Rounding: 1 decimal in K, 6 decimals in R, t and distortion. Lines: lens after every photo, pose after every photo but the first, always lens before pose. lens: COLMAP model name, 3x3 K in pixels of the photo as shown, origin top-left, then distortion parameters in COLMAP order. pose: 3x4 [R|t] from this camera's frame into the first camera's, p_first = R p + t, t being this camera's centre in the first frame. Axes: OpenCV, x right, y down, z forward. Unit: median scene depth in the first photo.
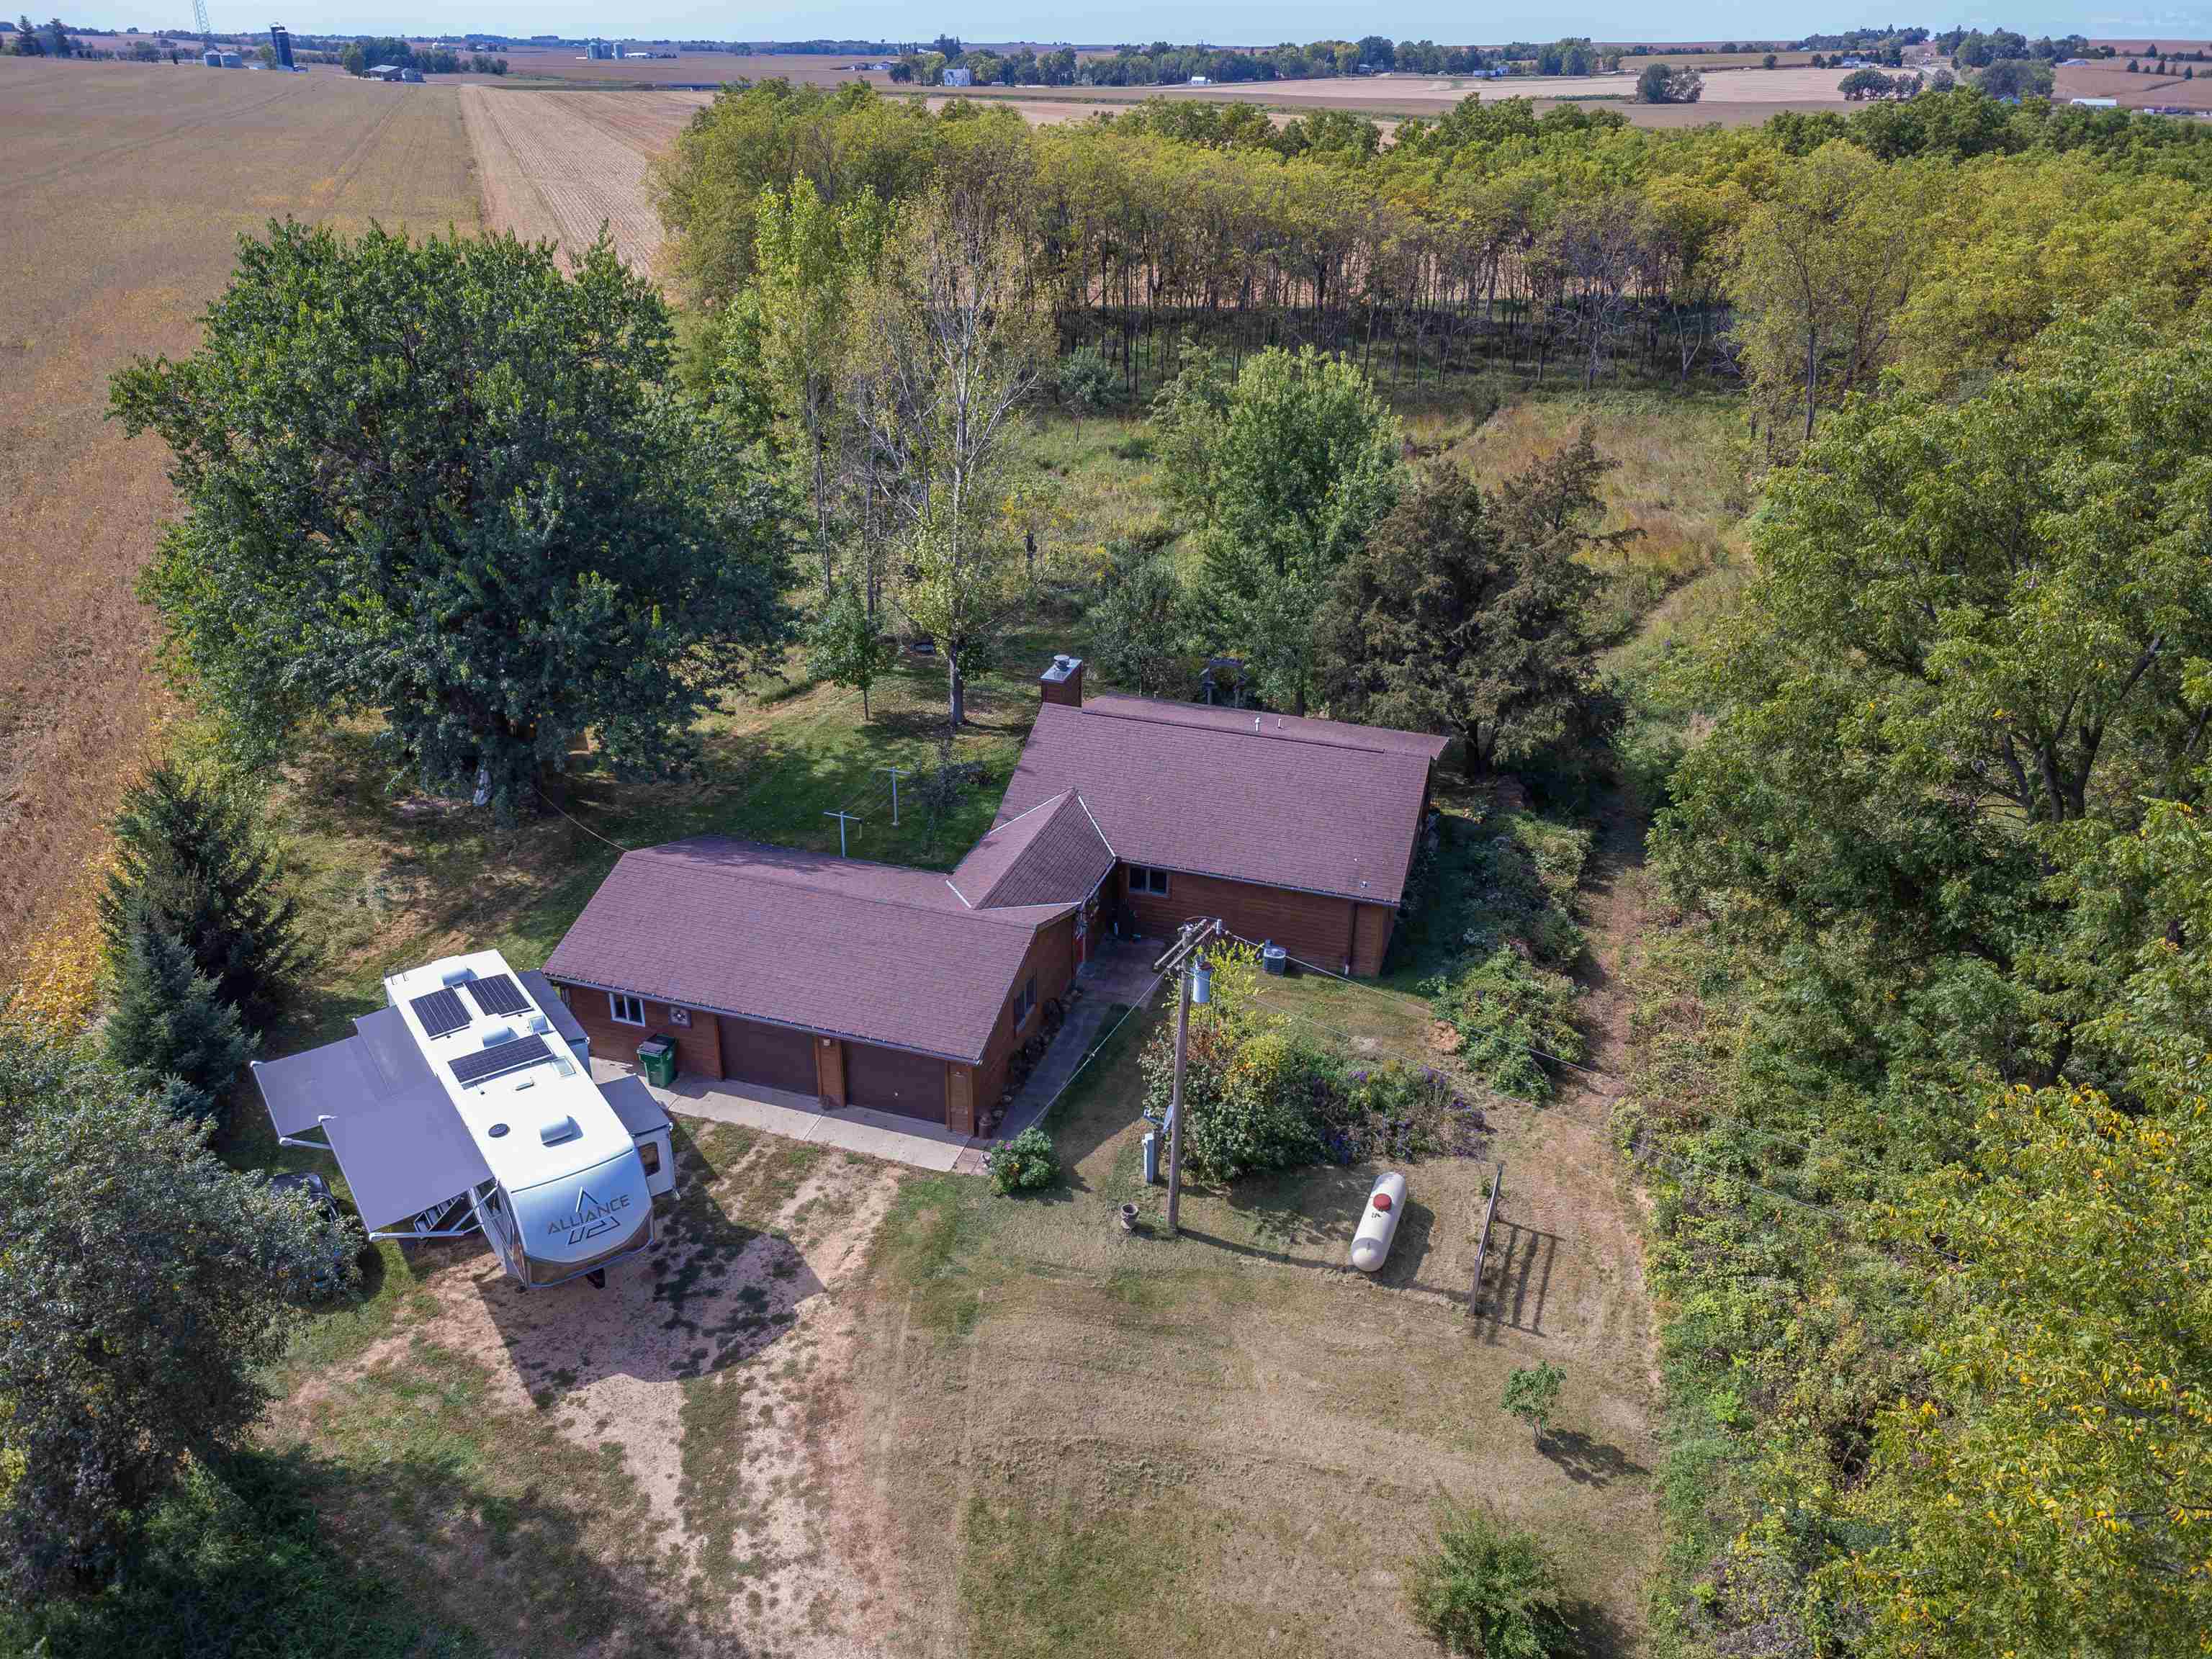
lens RADIAL K [[1574.9, 0, 1106.0], [0, 1574.9, 829.5], [0, 0, 1]] dist [0.000168, 0.002280]
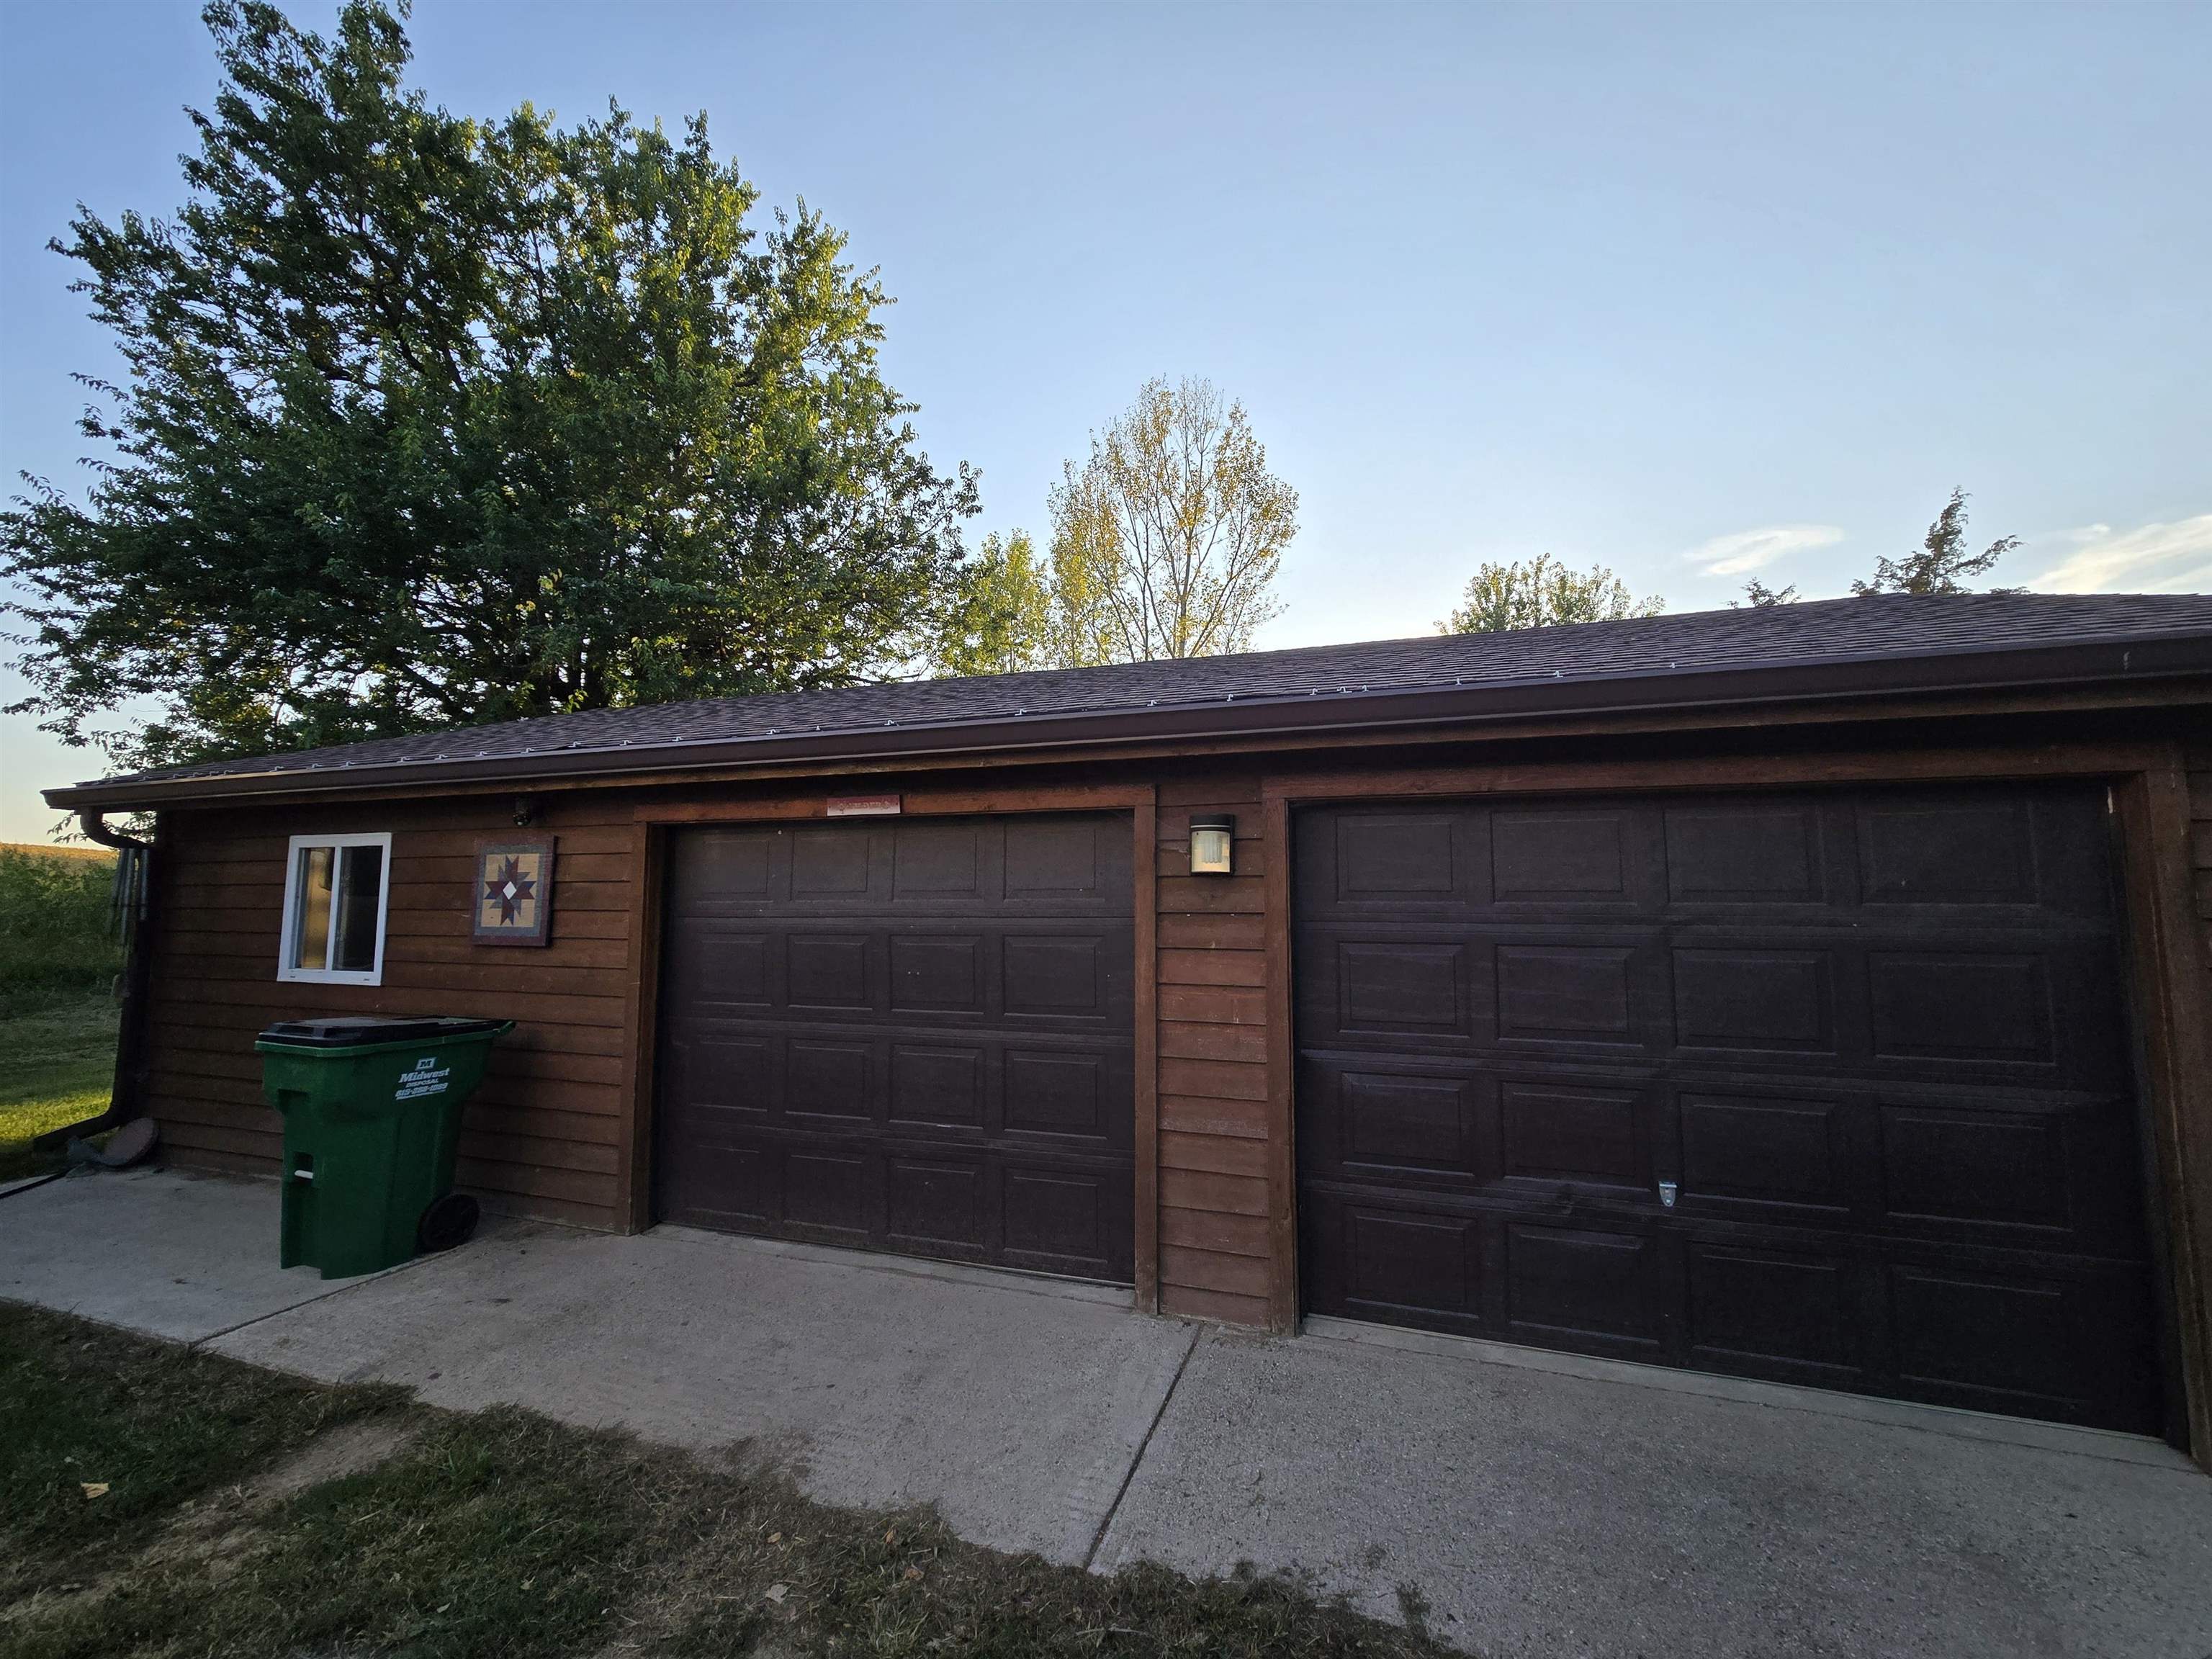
lens RADIAL K [[884.9, 0, 1106.0], [0, 884.9, 829.5], [0, 0, 1]] dist [0.000267, -0.000670]
pose [[0.999344, -0.029628, -0.020826, -0.194857], [0.014367, 0.852213, -0.522997, 0.193697], [0.033243, 0.522355, 0.852080, 0.956718]]
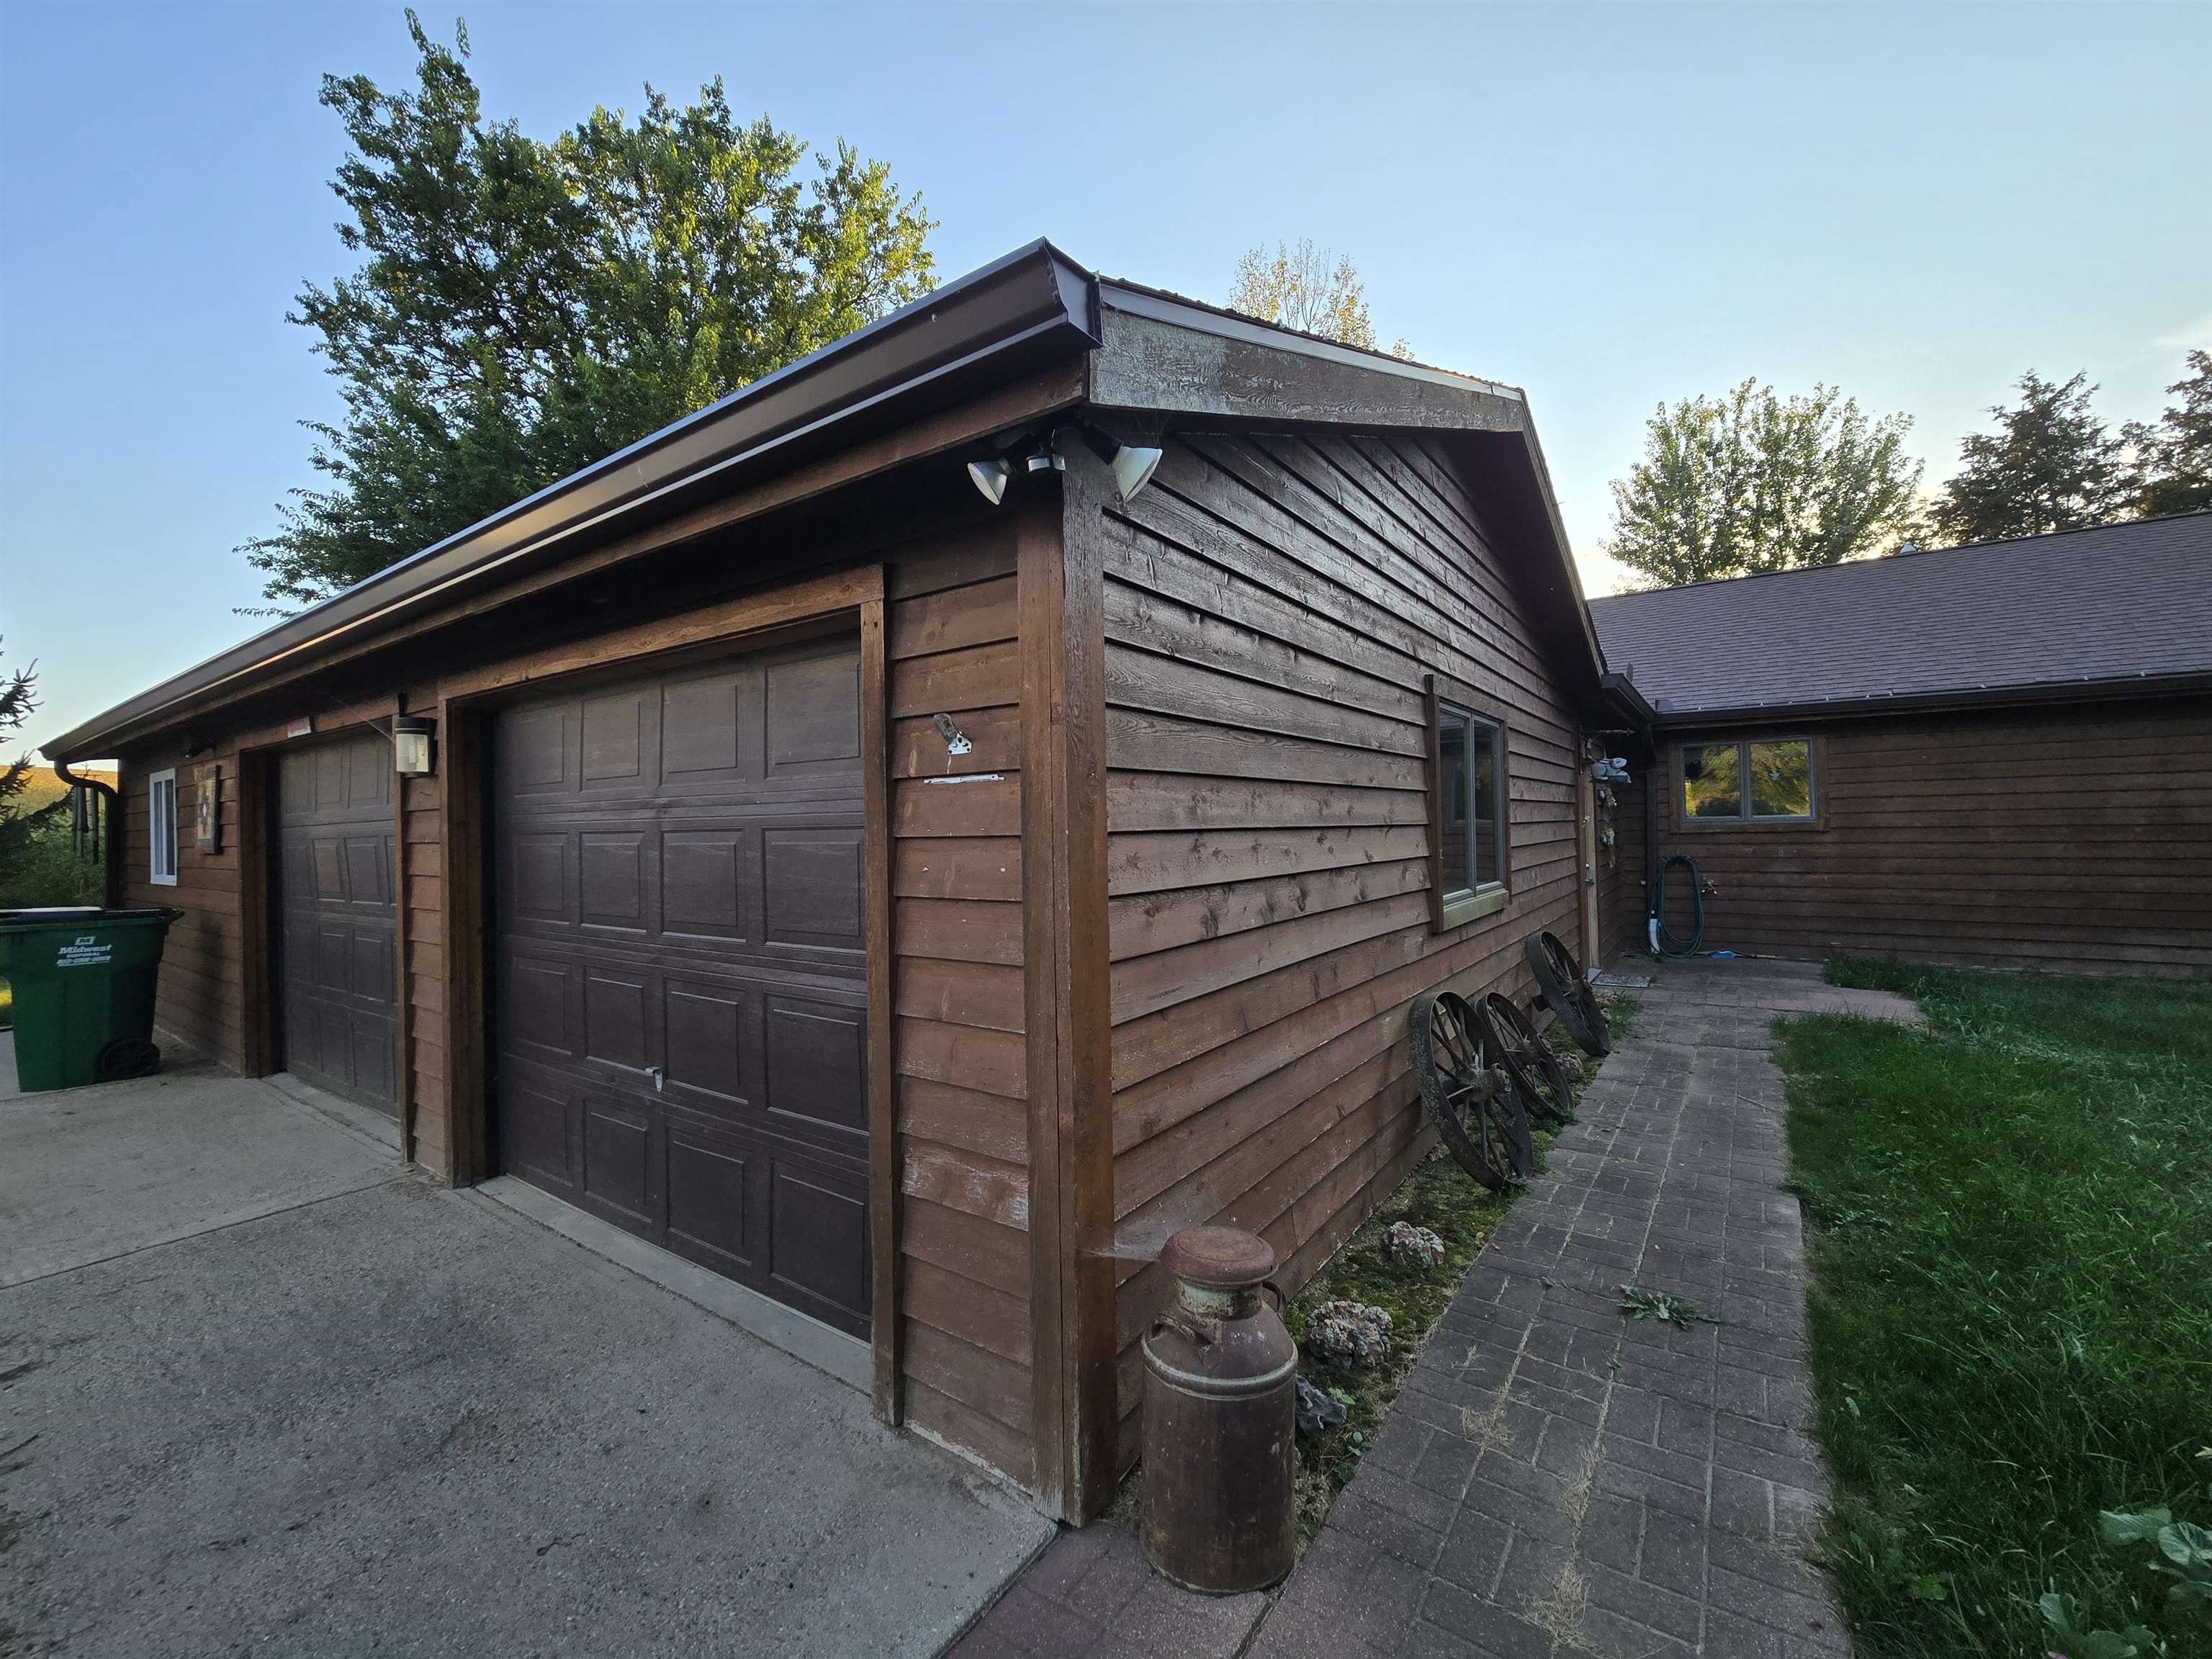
lens RADIAL K [[880.9, 0, 1124.0], [0, 880.9, 824.2], [0, 0, 1]] dist [-0.000943, -0.000058]
pose [[0.954518, -0.049584, -0.294002, -0.066510], [-0.088032, 0.895245, -0.436791, 0.190591], [0.284862, 0.442807, 0.850162, 0.981608]]
